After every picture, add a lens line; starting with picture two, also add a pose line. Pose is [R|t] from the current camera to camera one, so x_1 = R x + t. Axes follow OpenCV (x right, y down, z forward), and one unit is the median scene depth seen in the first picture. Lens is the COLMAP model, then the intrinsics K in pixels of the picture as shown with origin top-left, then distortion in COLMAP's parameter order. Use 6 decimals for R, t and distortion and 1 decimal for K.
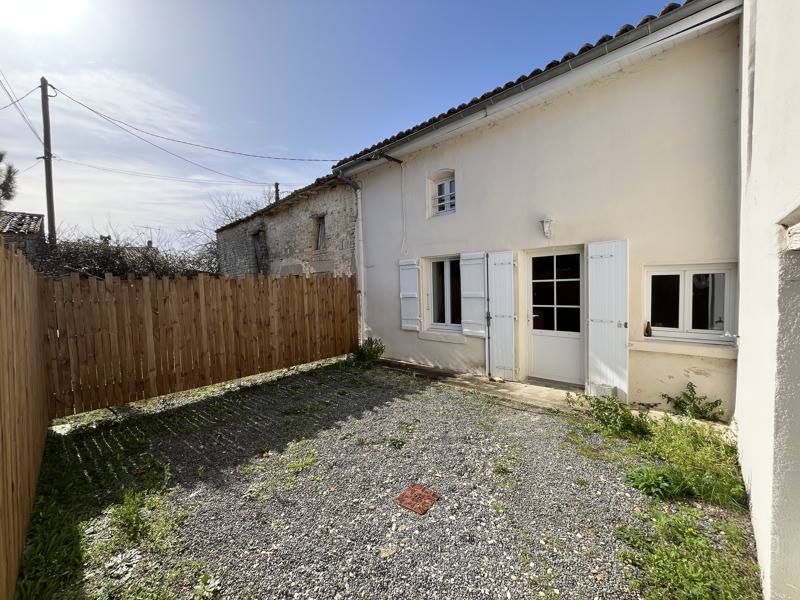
lens RADIAL K [[323.7, 0, 398.7], [0, 323.7, 300.5], [0, 0, 1]] dist [-0.002055, -0.000327]
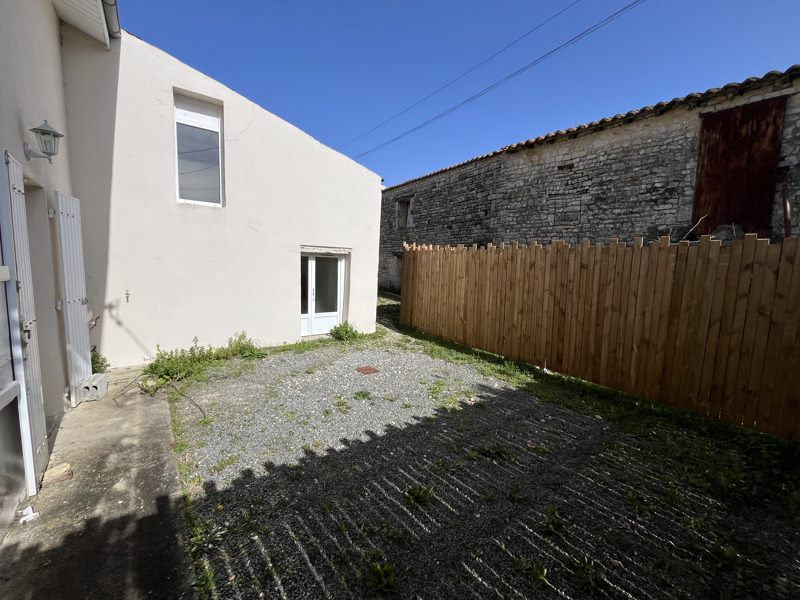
lens RADIAL K [[323.7, 0, 398.7], [0, 323.7, 300.5], [0, 0, 1]] dist [-0.002055, -0.000327]
pose [[-0.987720, -0.015434, 0.155470, -0.189654], [0.008023, 0.988785, 0.149128, -0.035035], [-0.156028, 0.148544, -0.976519, 1.262250]]
